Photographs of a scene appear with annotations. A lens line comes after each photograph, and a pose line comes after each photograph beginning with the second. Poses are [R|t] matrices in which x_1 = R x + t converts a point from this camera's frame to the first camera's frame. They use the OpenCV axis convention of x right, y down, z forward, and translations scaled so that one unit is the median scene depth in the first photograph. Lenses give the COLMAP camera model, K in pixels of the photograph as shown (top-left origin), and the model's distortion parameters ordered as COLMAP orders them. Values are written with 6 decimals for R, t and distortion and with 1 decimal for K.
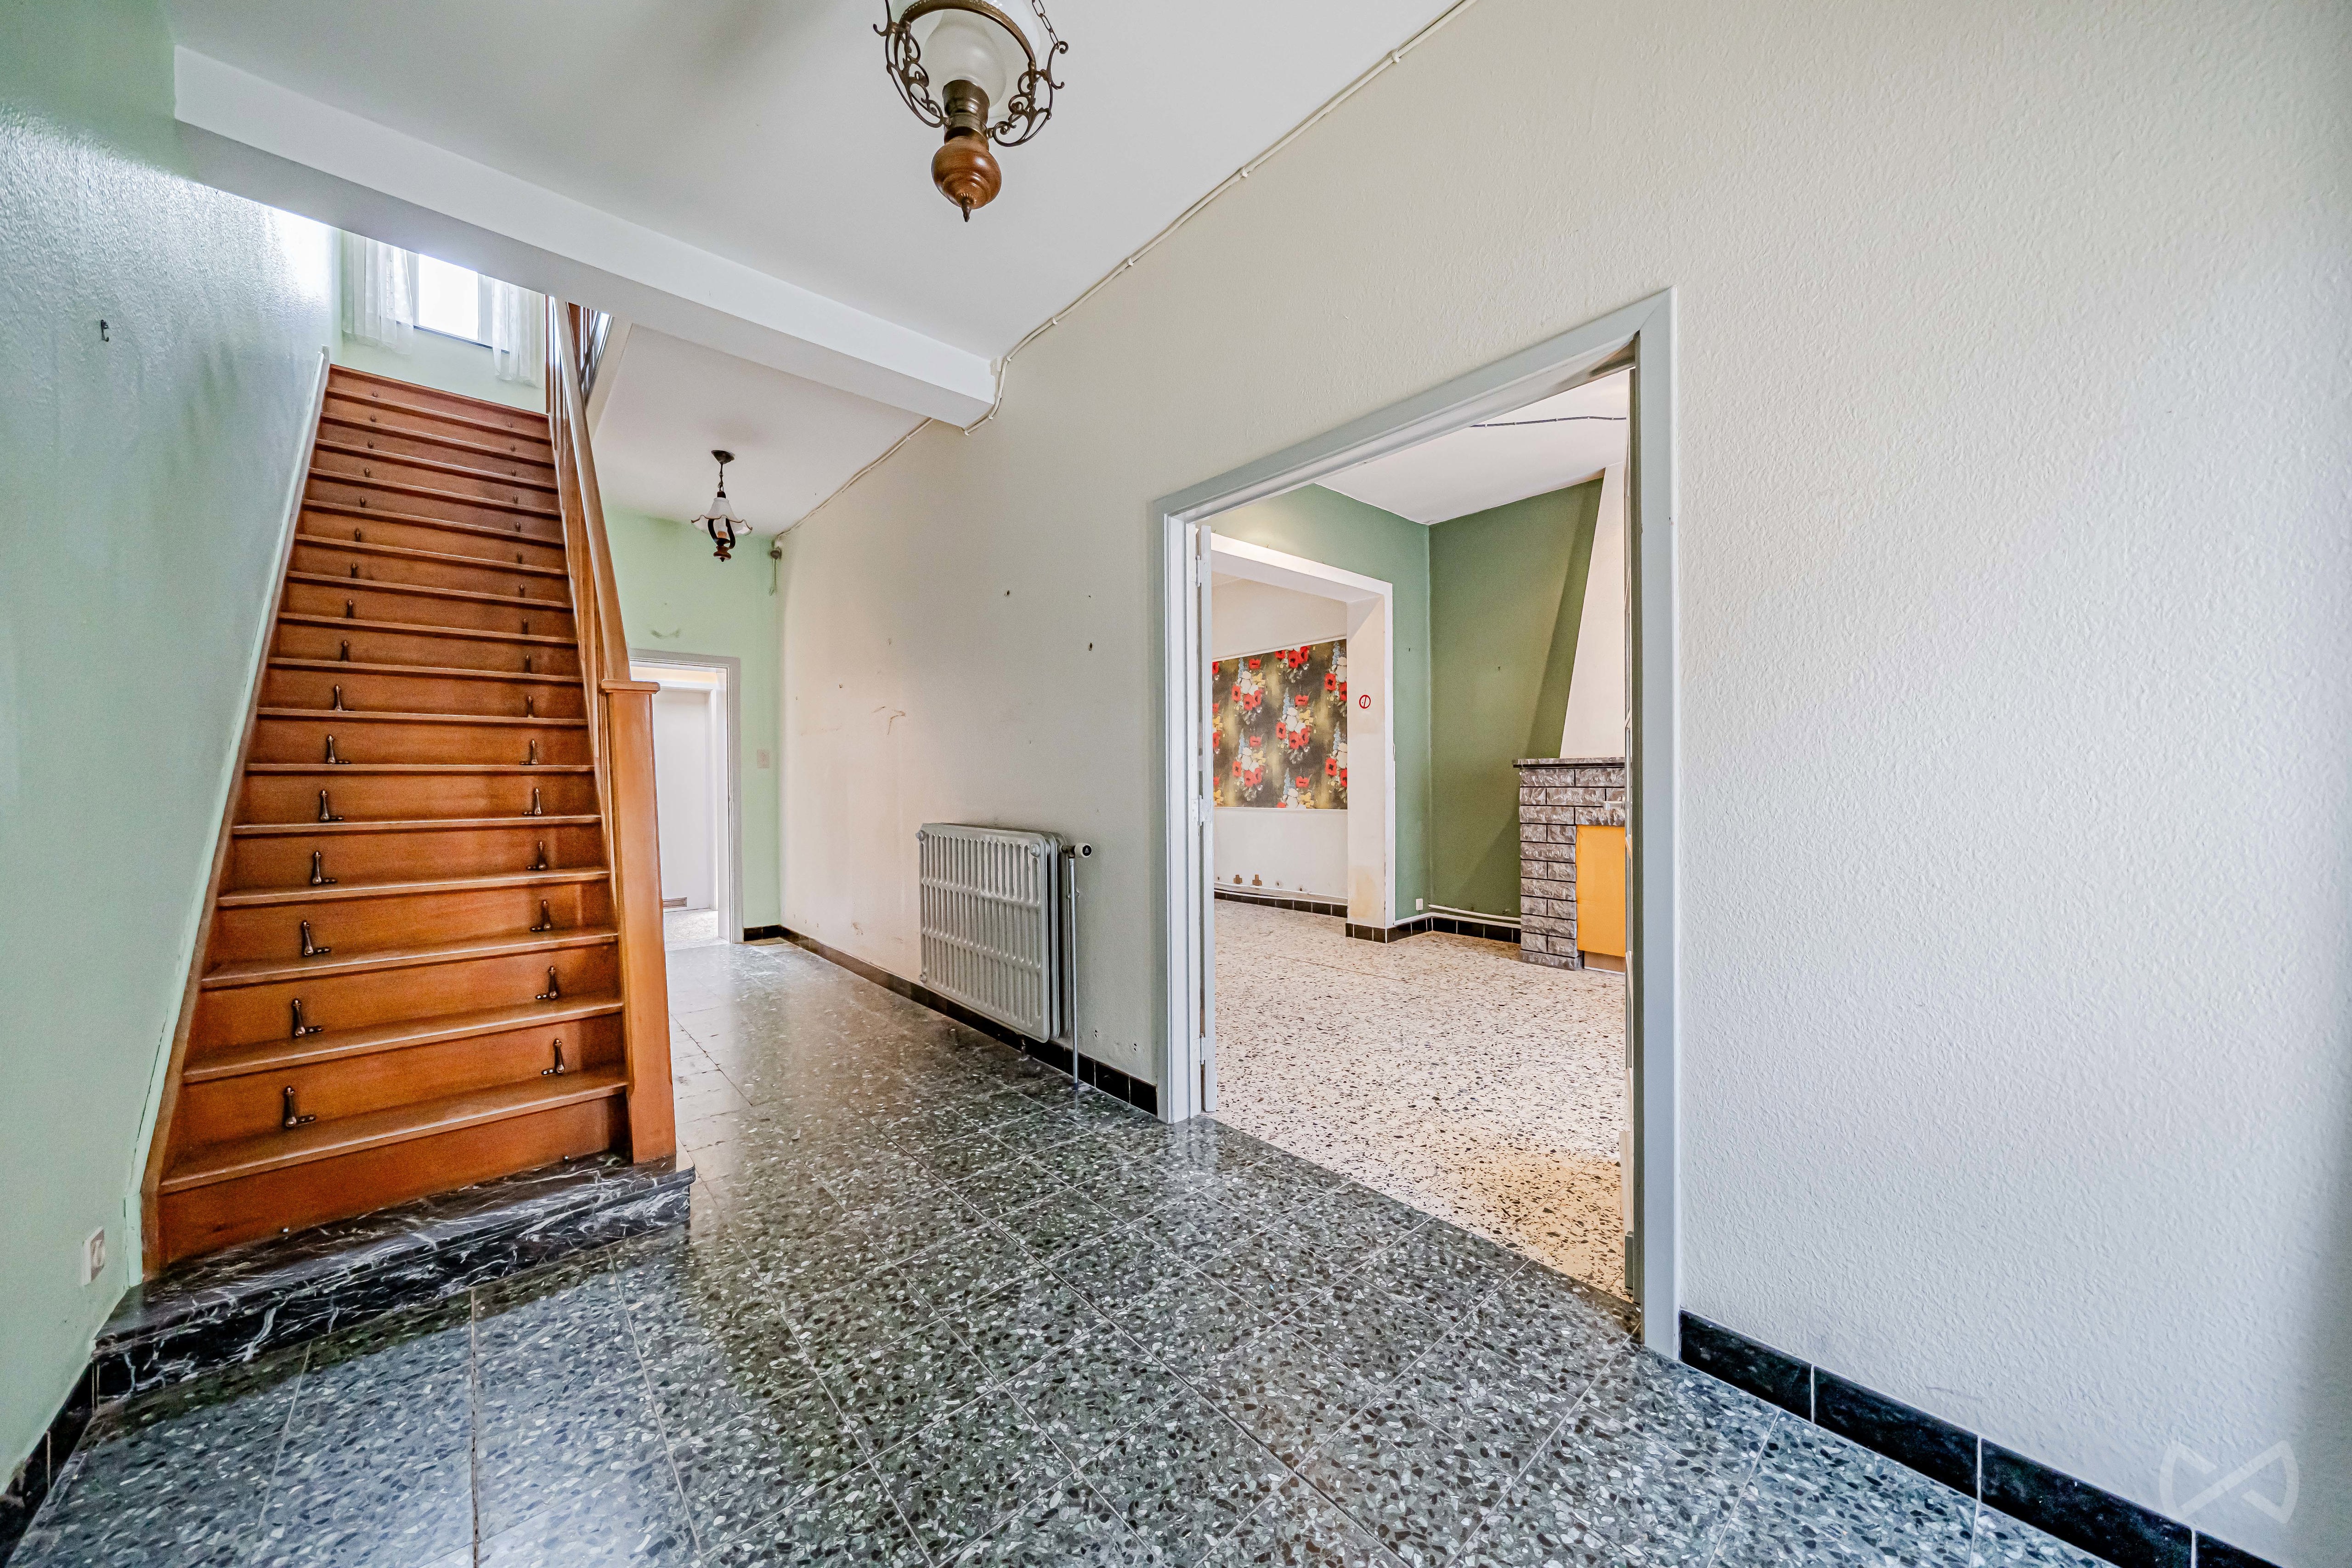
lens RADIAL K [[797.9, 0, 1172.9], [0, 797.9, 784.2], [0, 0, 1]] dist [-0.007321, 0.000068]
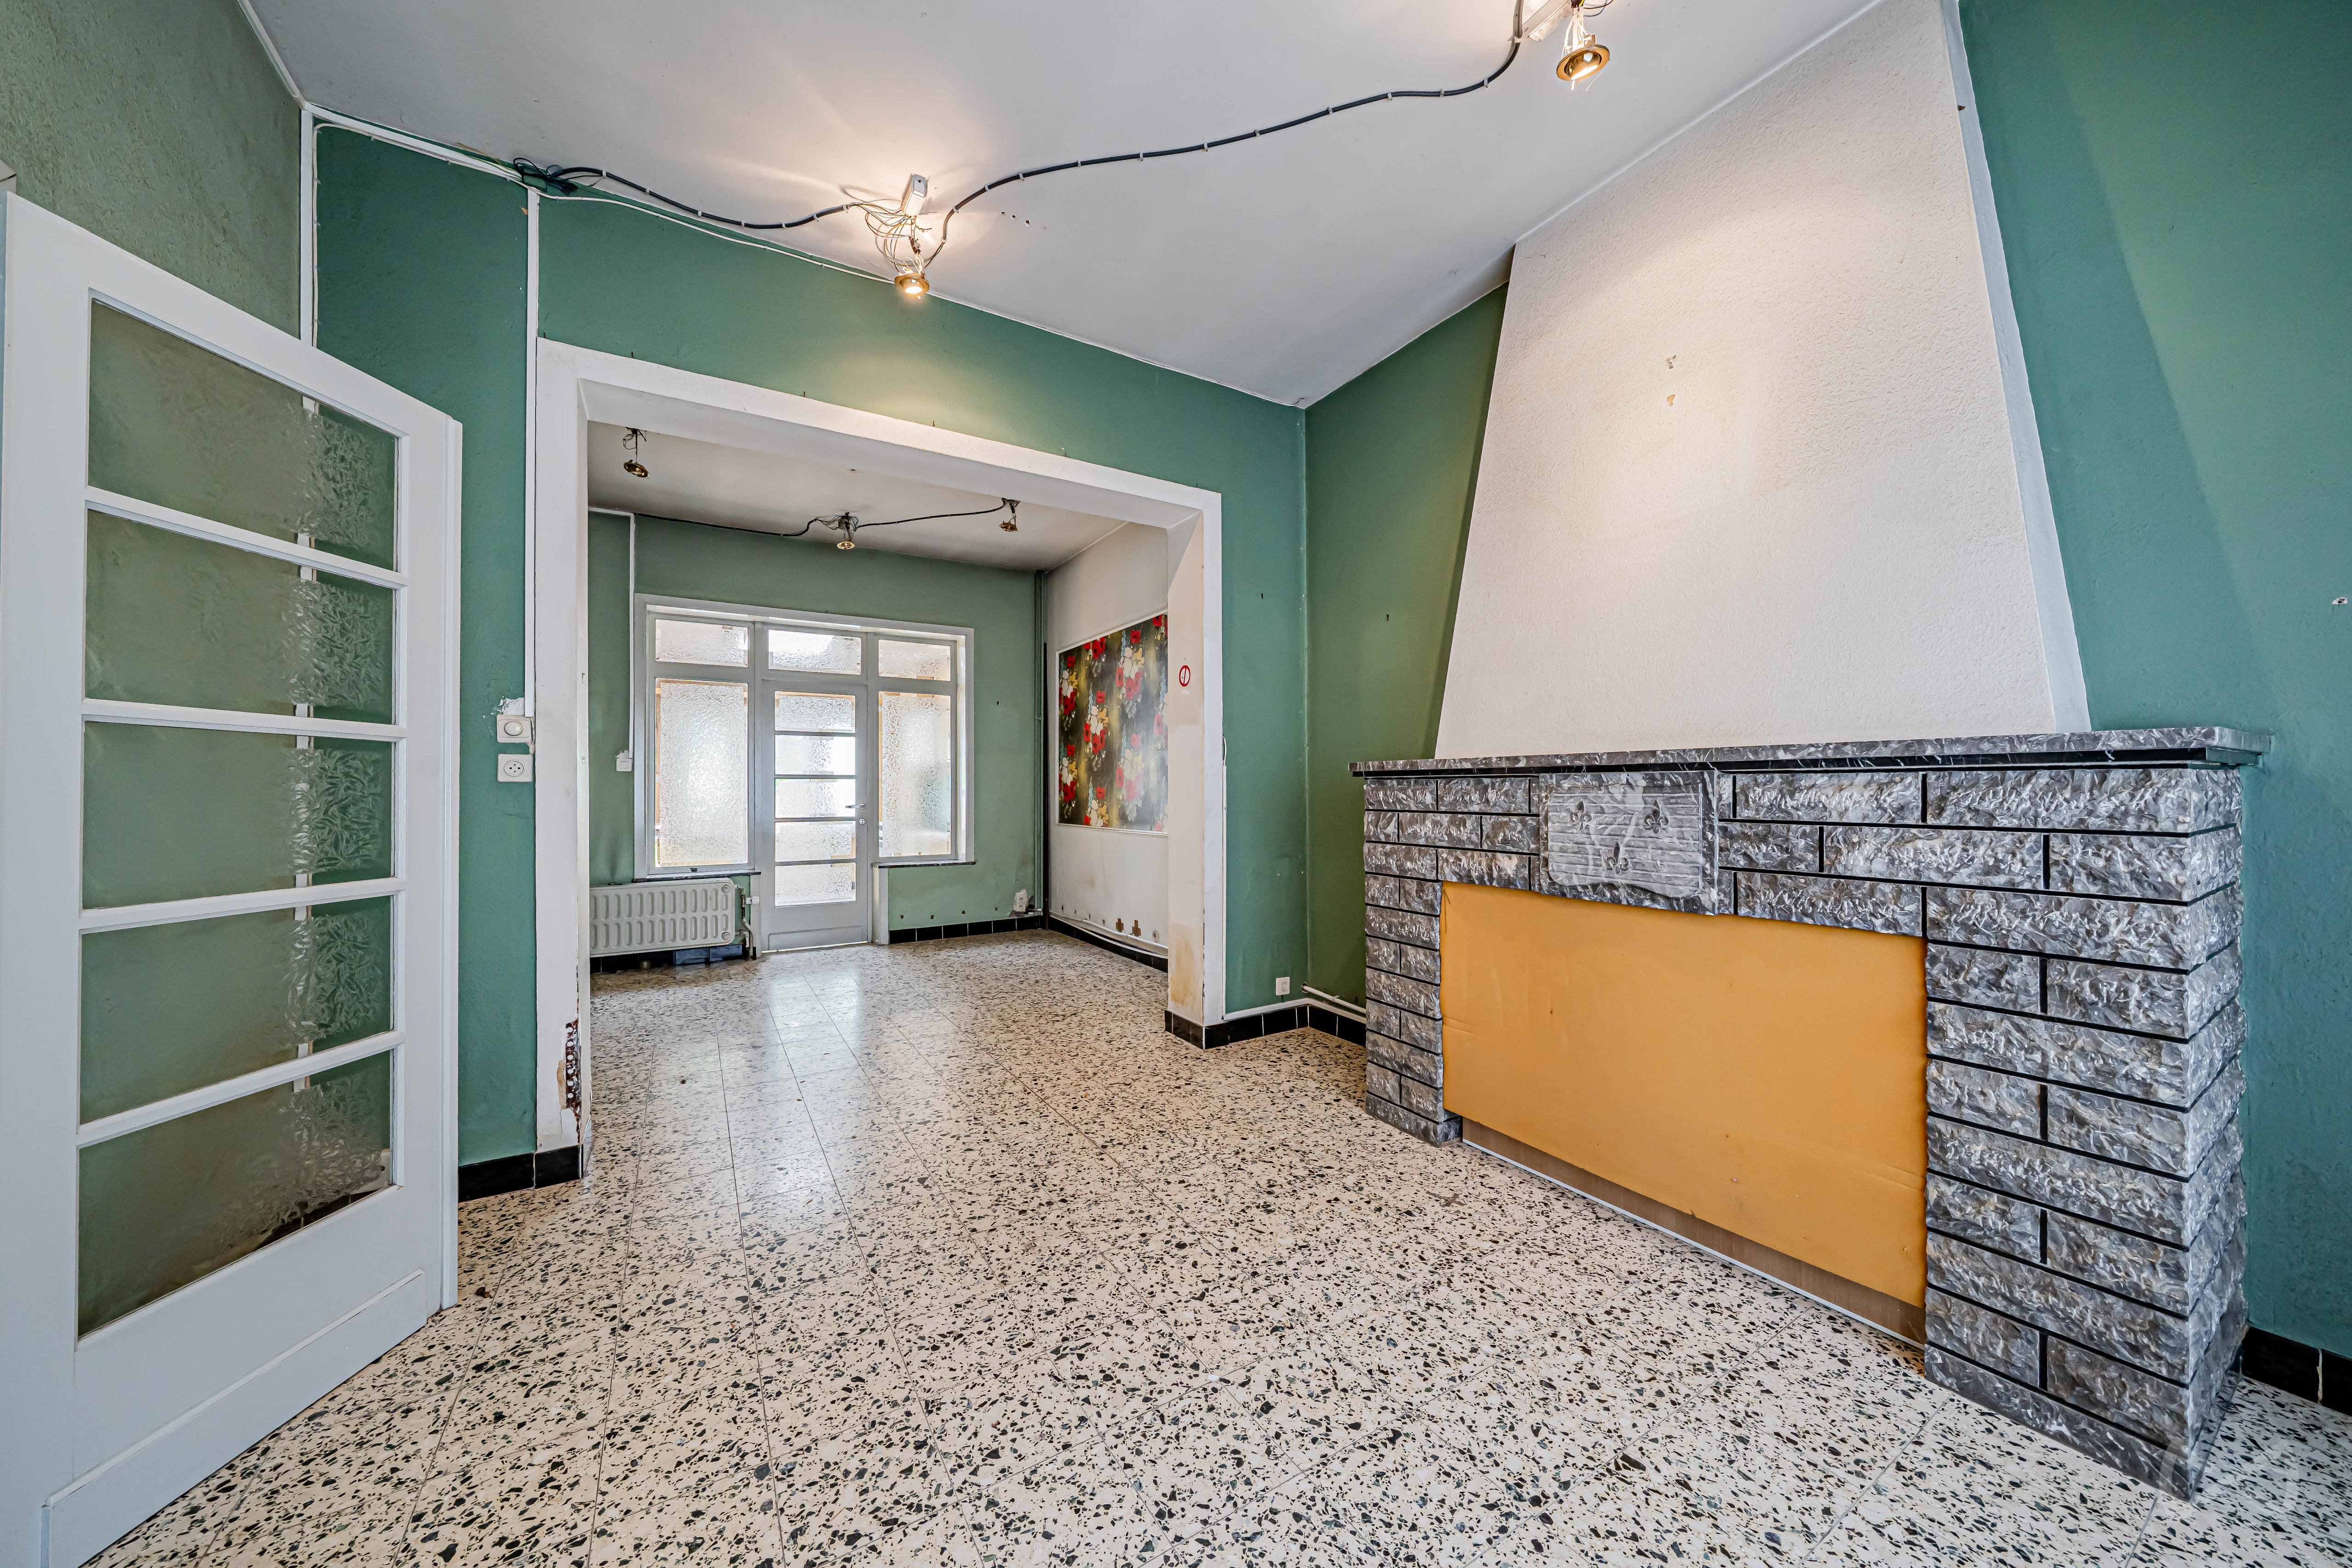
lens RADIAL K [[797.8, 0, 1178.7], [0, 797.8, 783.3], [0, 0, 1]] dist [-0.007321, 0.000068]
pose [[0.982730, 0.001919, -0.185035, 0.417688], [-0.004052, 0.999930, -0.011151, -0.009324], [0.185001, 0.011708, 0.982669, 0.413269]]
